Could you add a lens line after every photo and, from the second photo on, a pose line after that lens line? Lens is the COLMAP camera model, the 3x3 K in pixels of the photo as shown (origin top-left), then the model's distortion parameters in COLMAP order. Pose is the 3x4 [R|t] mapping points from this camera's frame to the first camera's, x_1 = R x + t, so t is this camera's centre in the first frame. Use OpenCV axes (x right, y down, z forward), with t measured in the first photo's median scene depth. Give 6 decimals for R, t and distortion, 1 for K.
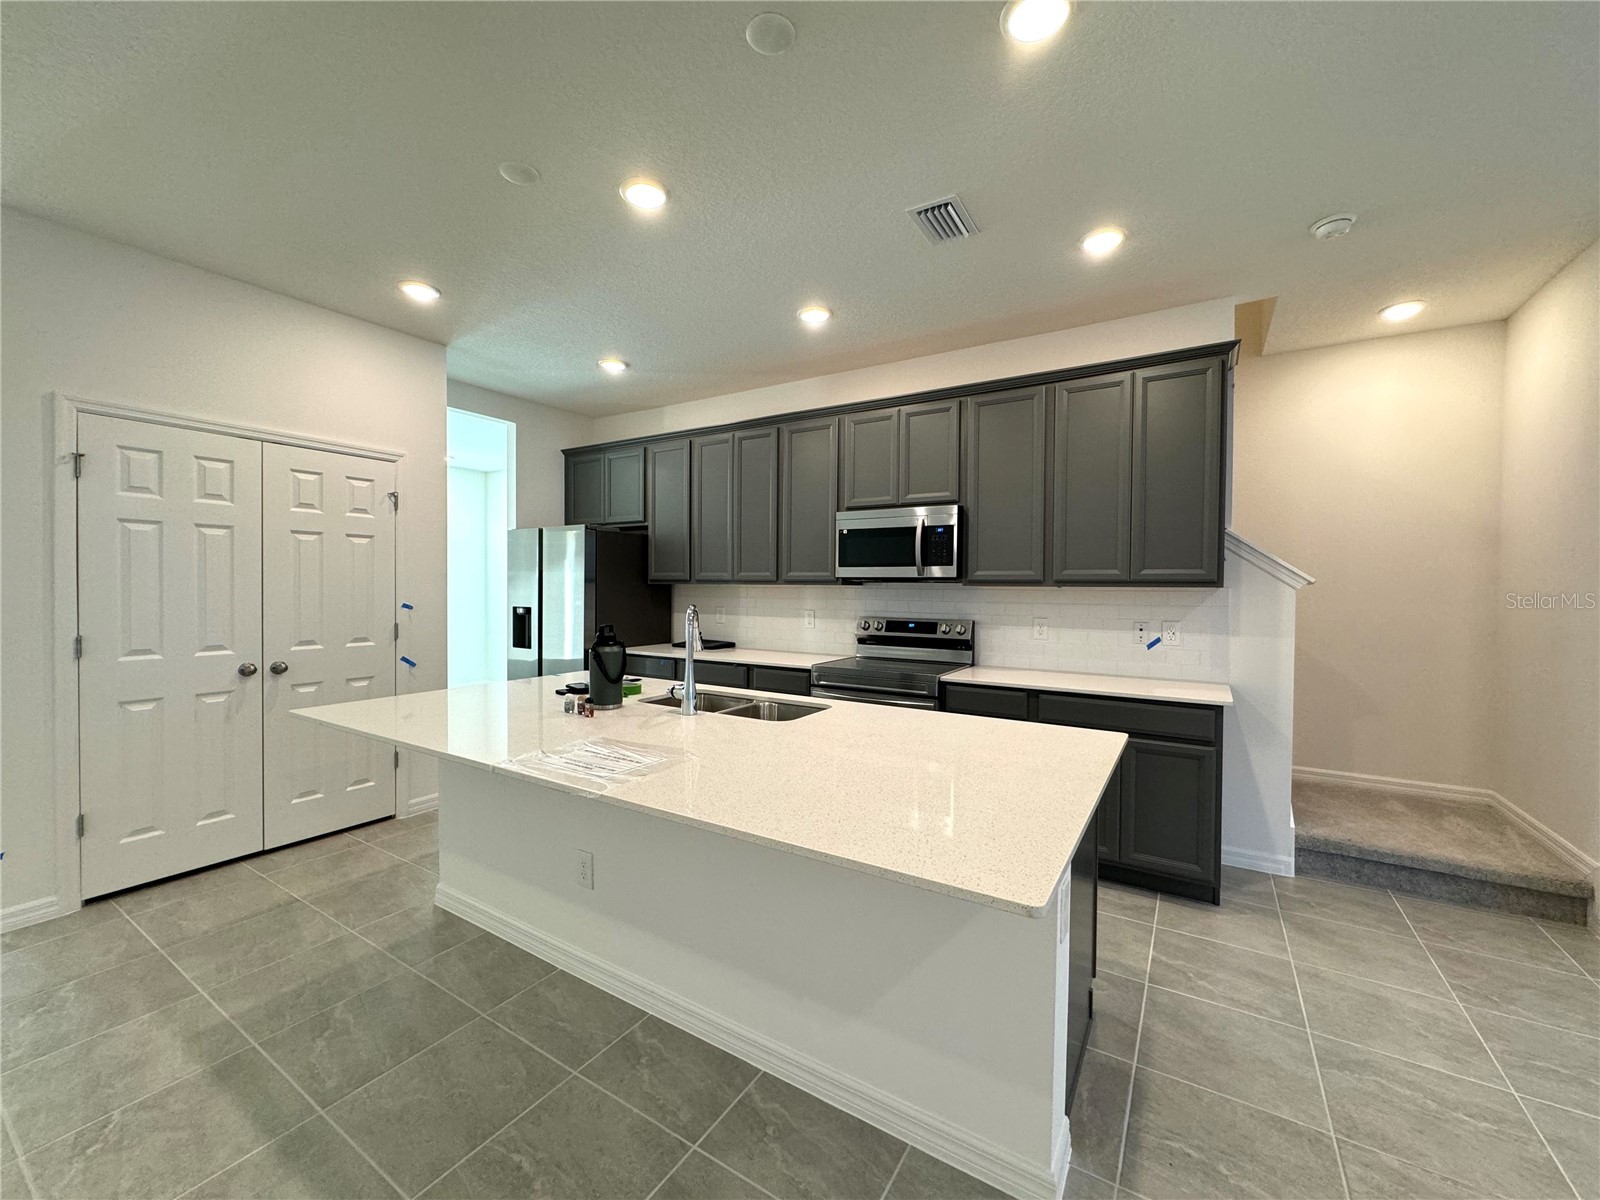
lens RADIAL K [[639.4, 0, 802.1], [0, 639.4, 598.0], [0, 0, 1]] dist [-0.002485, -0.000143]
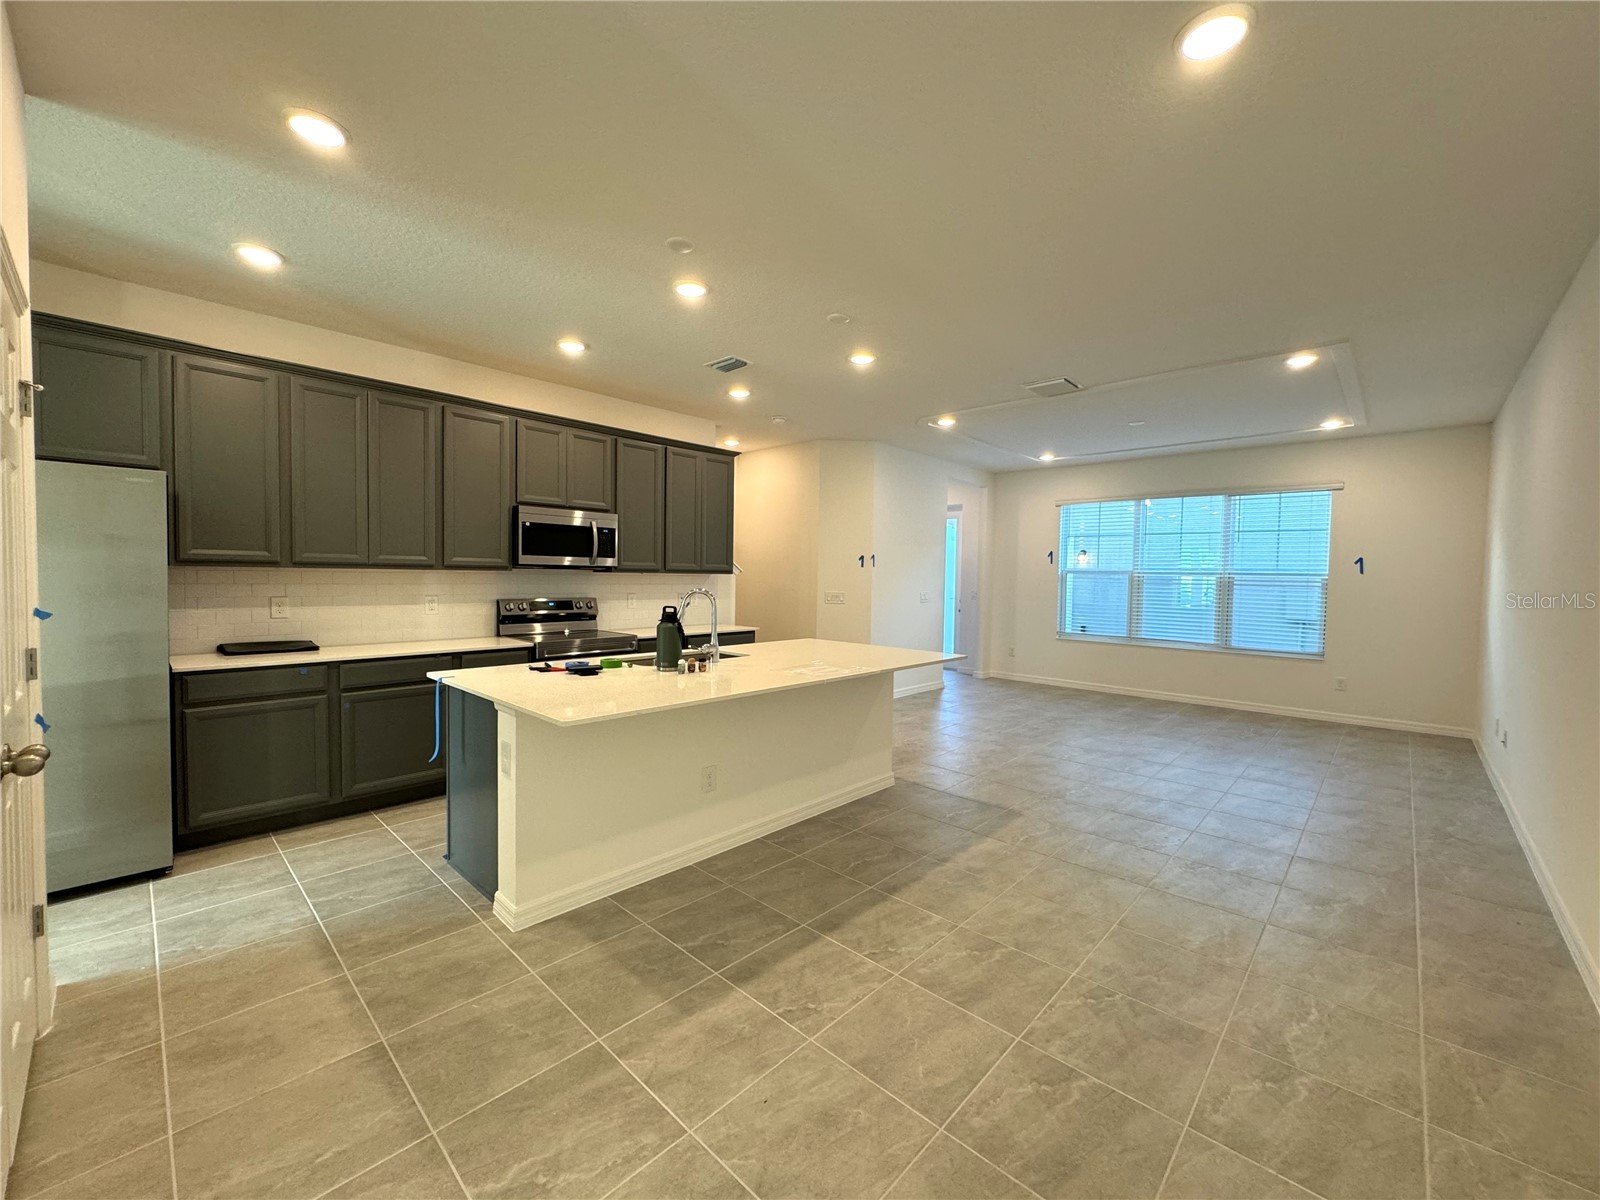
lens RADIAL K [[639.4, 0, 800.5], [0, 639.4, 596.9], [0, 0, 1]] dist [-0.002485, -0.000143]
pose [[0.194300, -0.038534, 0.980185, -1.182061], [0.003509, 0.999249, 0.038588, -0.020847], [-0.980936, -0.004059, 0.194289, 0.378303]]
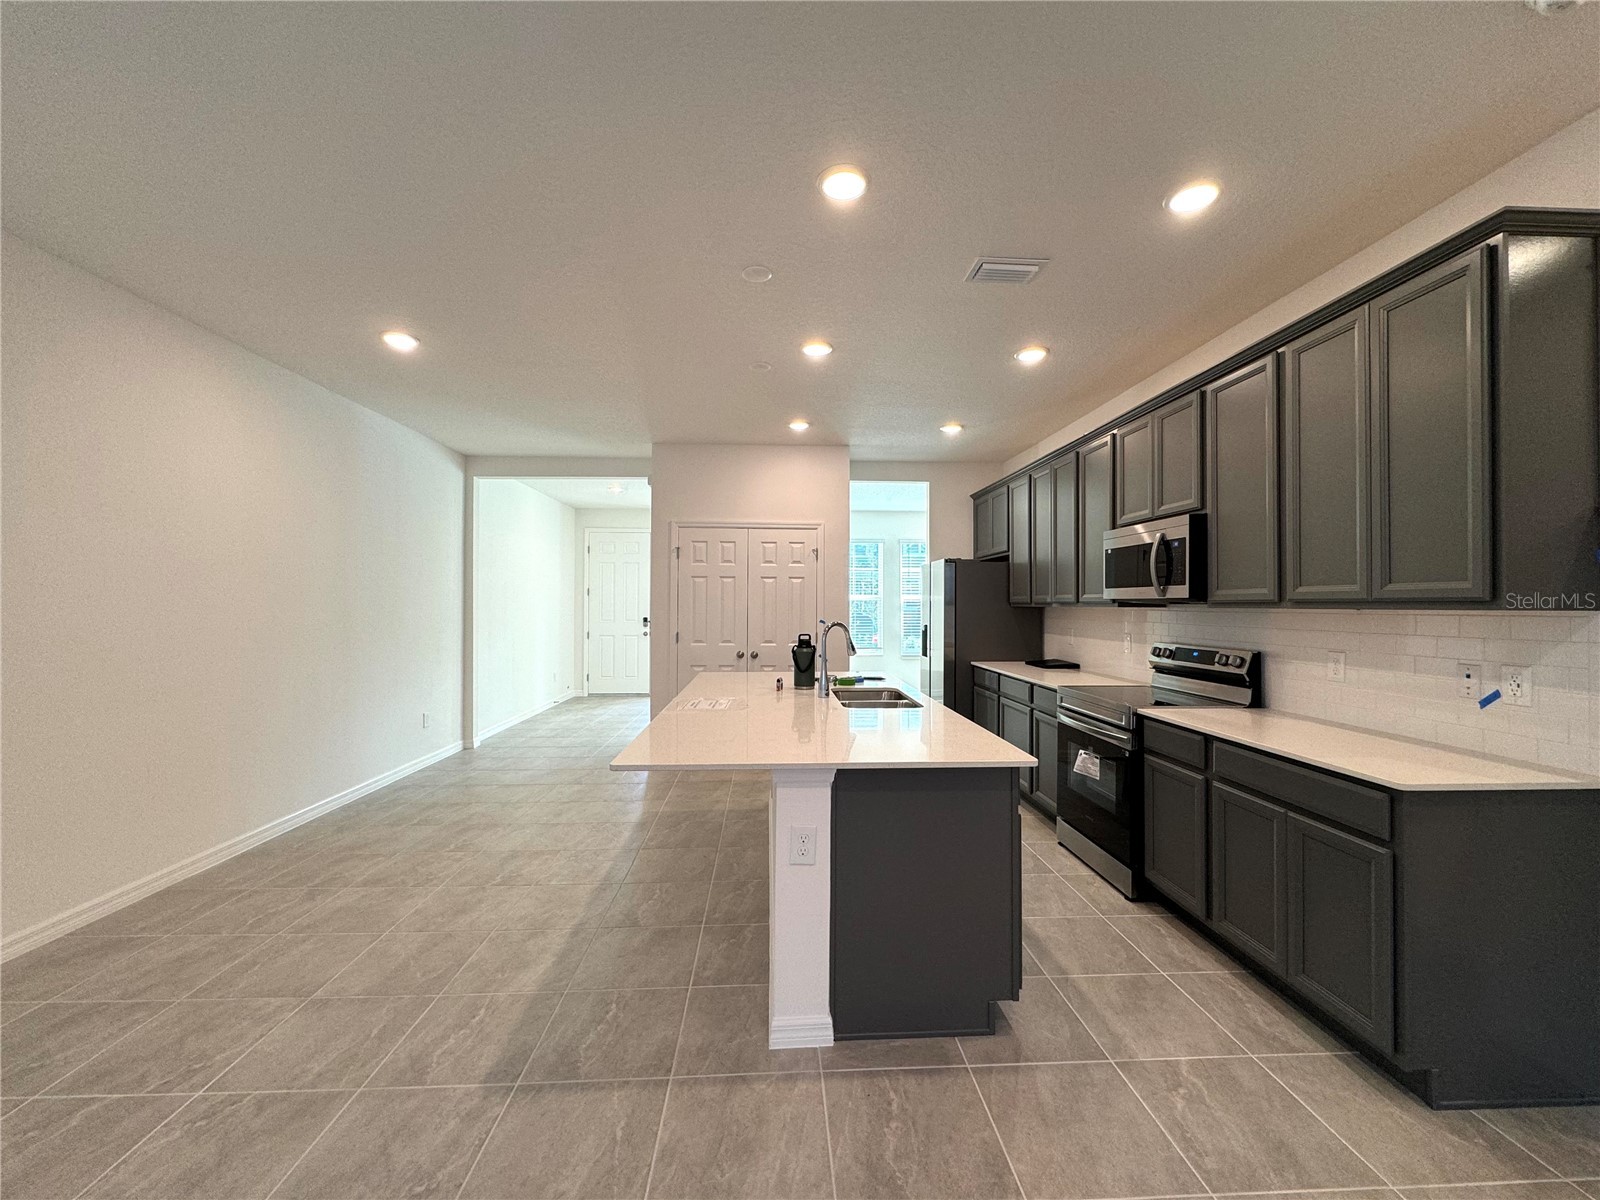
lens RADIAL K [[639.4, 0, 798.9], [0, 639.4, 592.1], [0, 0, 1]] dist [-0.002485, -0.000143]
pose [[0.571089, -0.021558, -0.820605, 0.728069], [-0.013994, 0.999254, -0.035990, -0.002255], [0.820769, 0.032037, 0.570361, 0.088842]]
